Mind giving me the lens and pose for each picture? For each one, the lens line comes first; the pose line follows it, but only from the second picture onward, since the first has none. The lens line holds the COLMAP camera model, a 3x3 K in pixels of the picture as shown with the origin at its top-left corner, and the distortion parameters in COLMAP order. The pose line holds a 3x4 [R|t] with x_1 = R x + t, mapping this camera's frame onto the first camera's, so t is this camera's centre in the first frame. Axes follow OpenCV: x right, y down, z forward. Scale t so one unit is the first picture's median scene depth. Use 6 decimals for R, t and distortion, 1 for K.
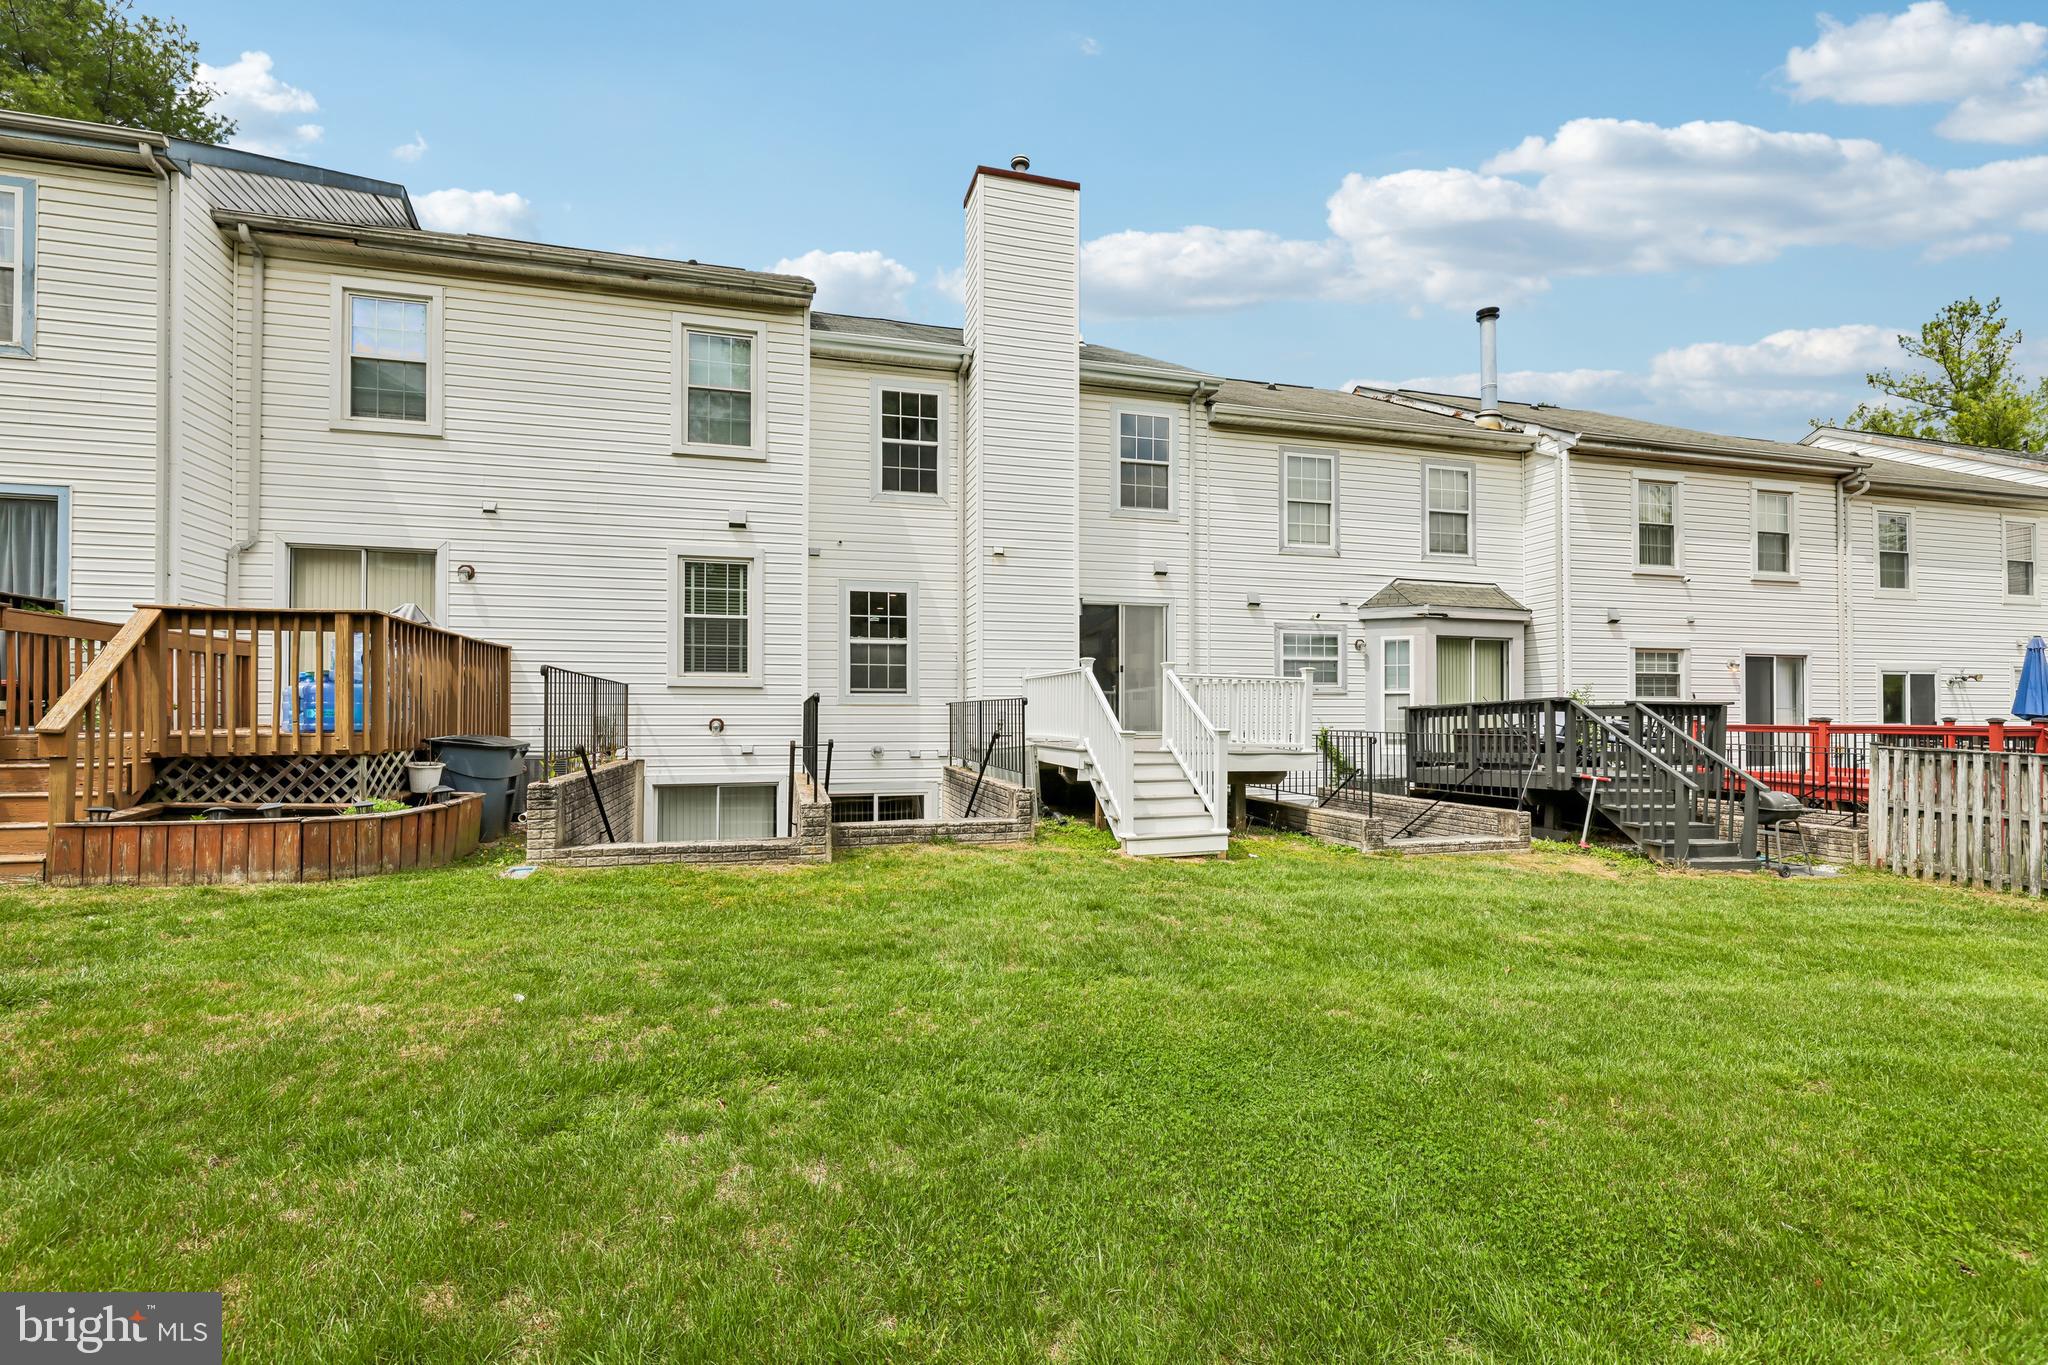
lens RADIAL K [[870.0, 0, 994.8], [0, 870.0, 692.3], [0, 0, 1]] dist [0.001323, 0.000002]
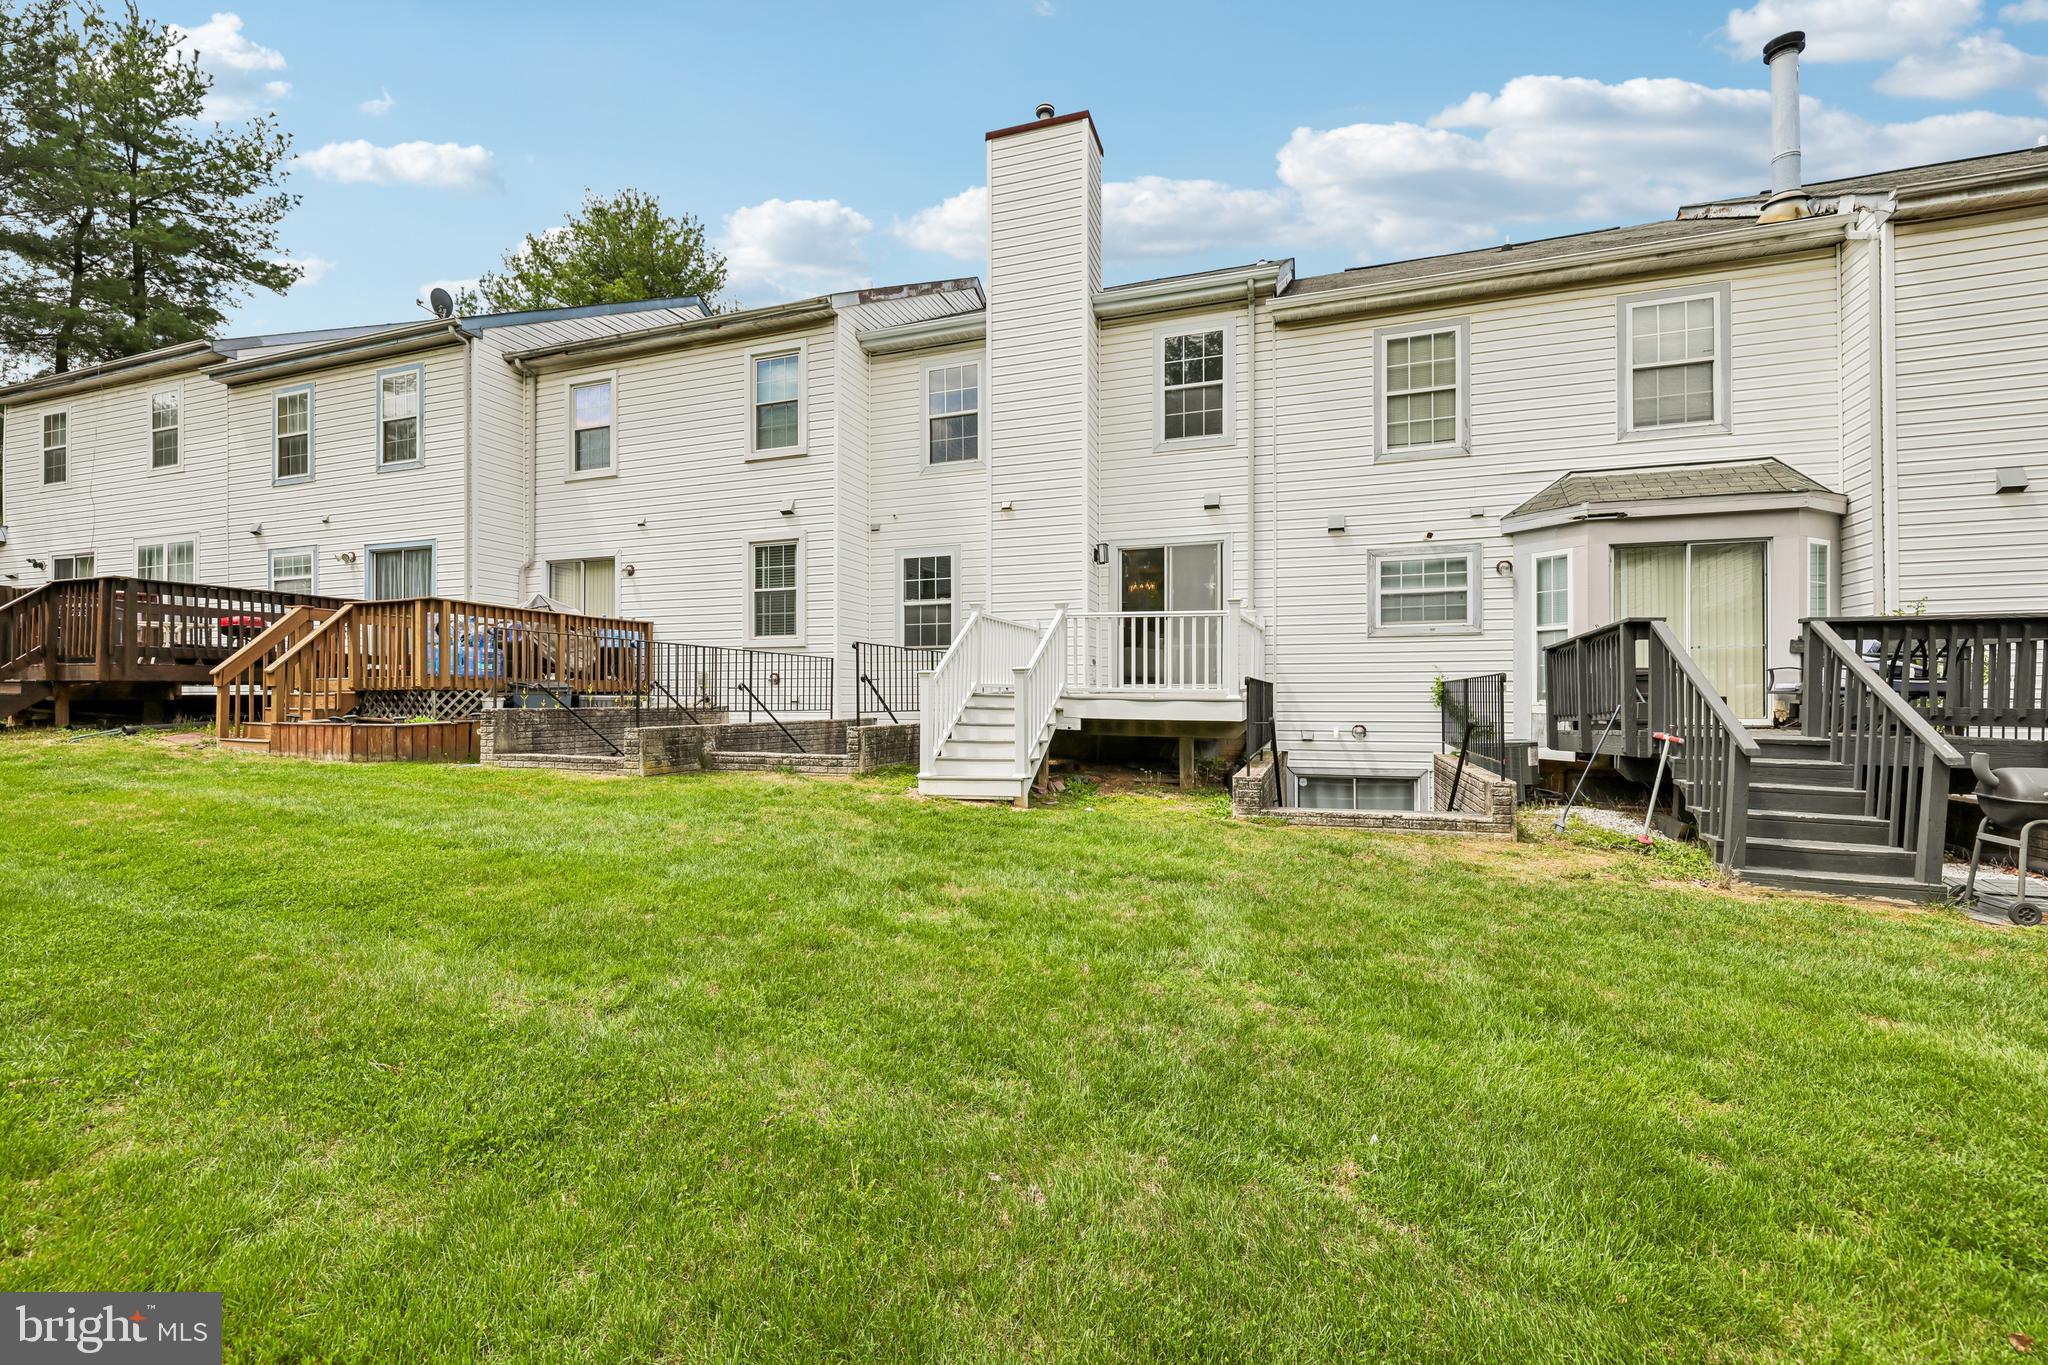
lens RADIAL K [[856.4, 0, 1000.7], [0, 856.4, 676.1], [0, 0, 1]] dist [0.001817, 0.000256]
pose [[0.827582, -0.016127, -0.561113, 0.547764], [0.017972, 0.999836, -0.002230, 0.038135], [0.561057, -0.008238, 0.827736, 0.164177]]
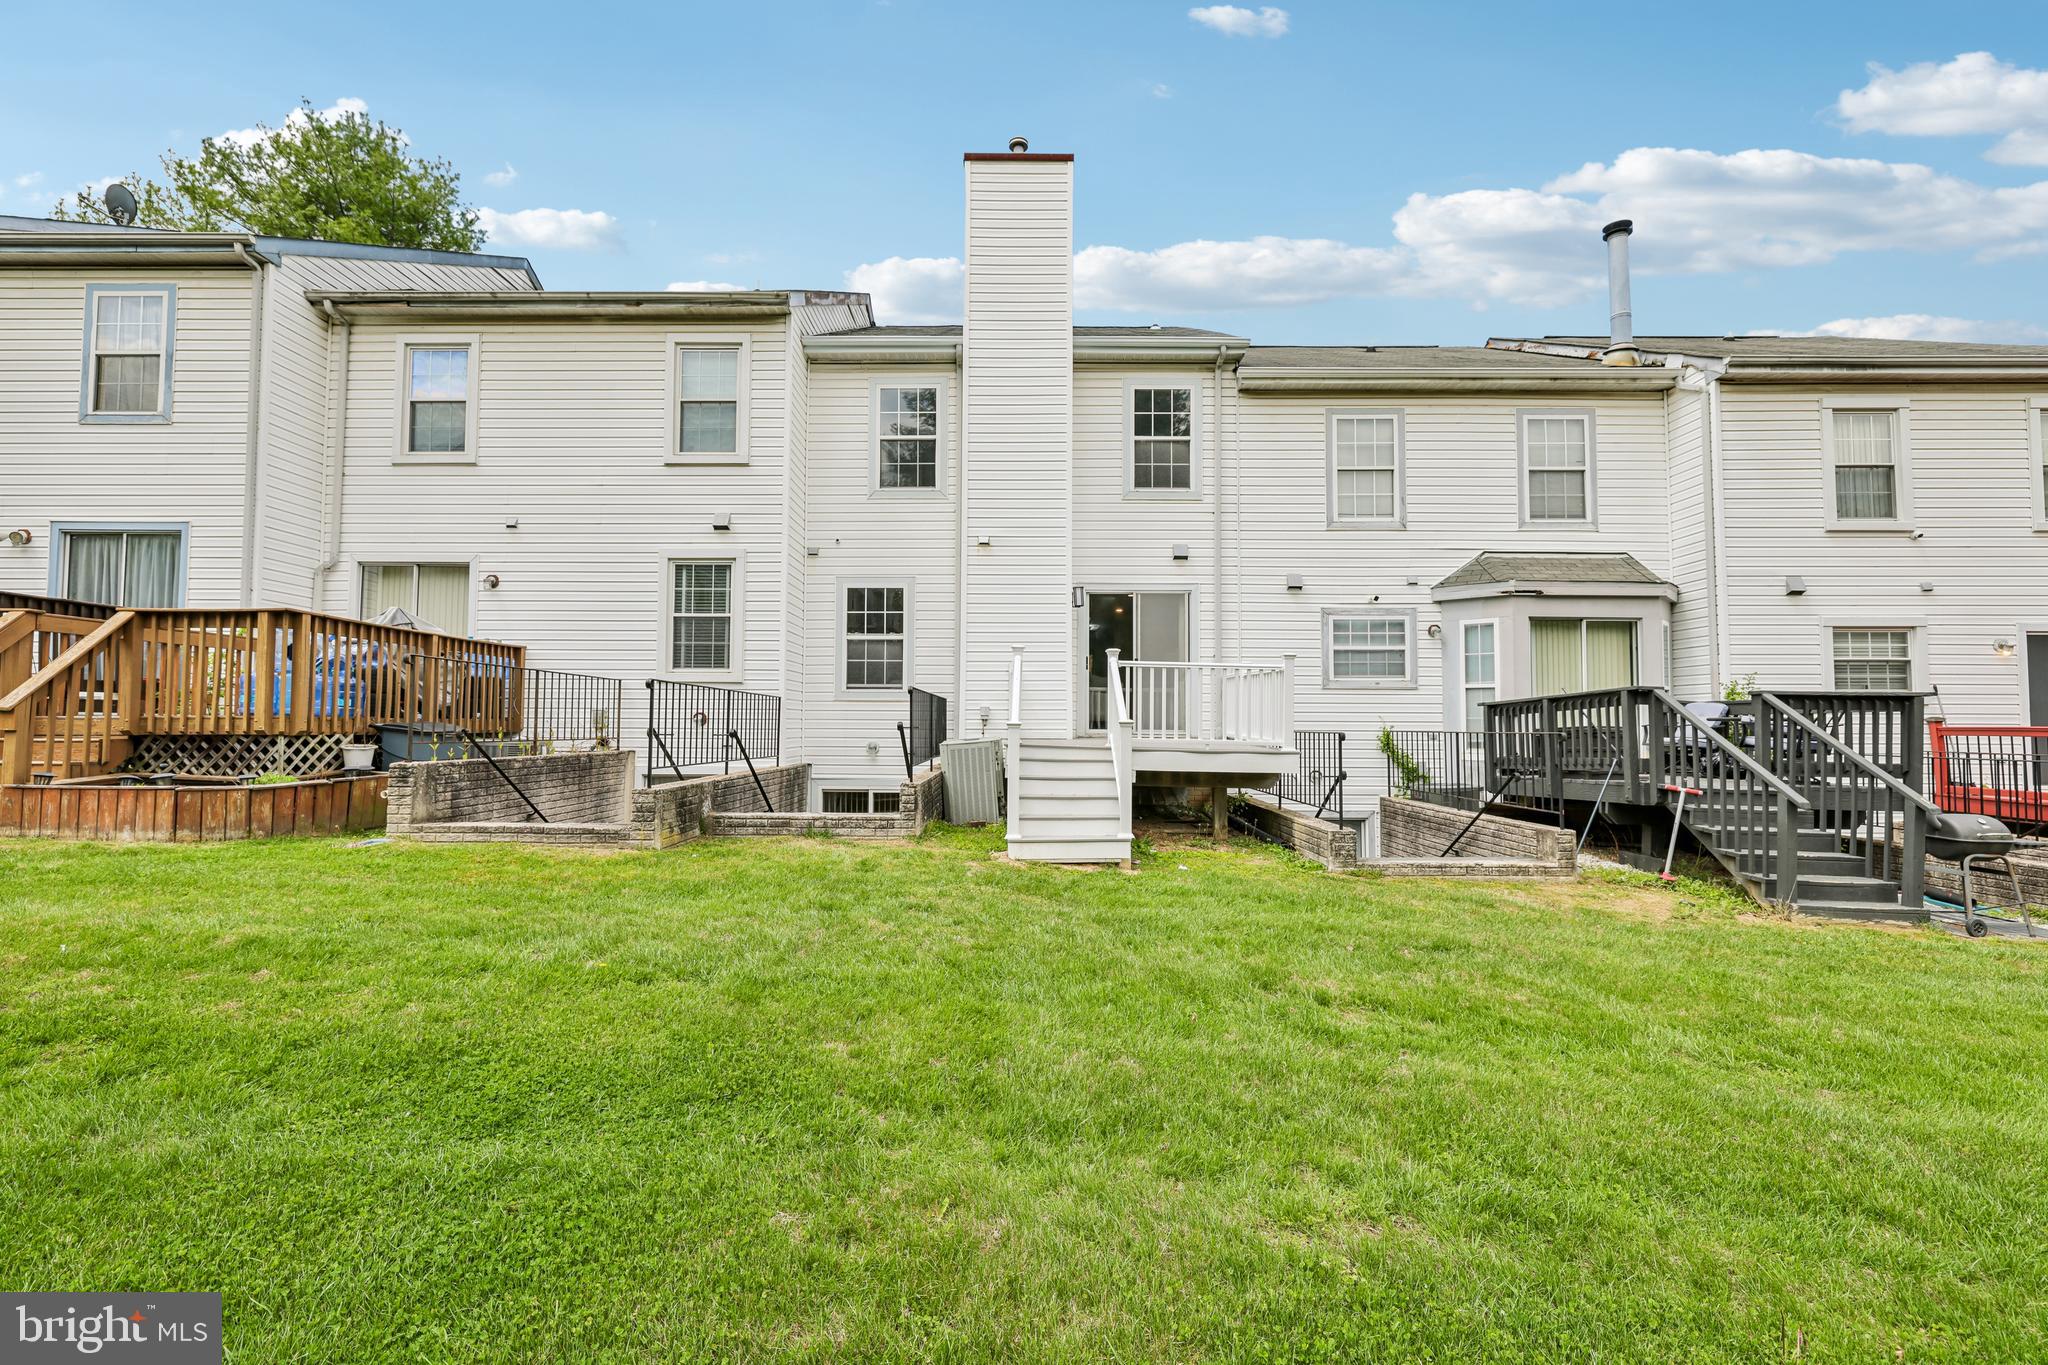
lens RADIAL K [[856.4, 0, 1000.7], [0, 856.4, 676.1], [0, 0, 1]] dist [0.001817, 0.000256]
pose [[0.964165, -0.010508, -0.265094, 0.268573], [0.002136, 0.999490, -0.031847, 0.017908], [0.265294, 0.030140, 0.963696, 0.091969]]
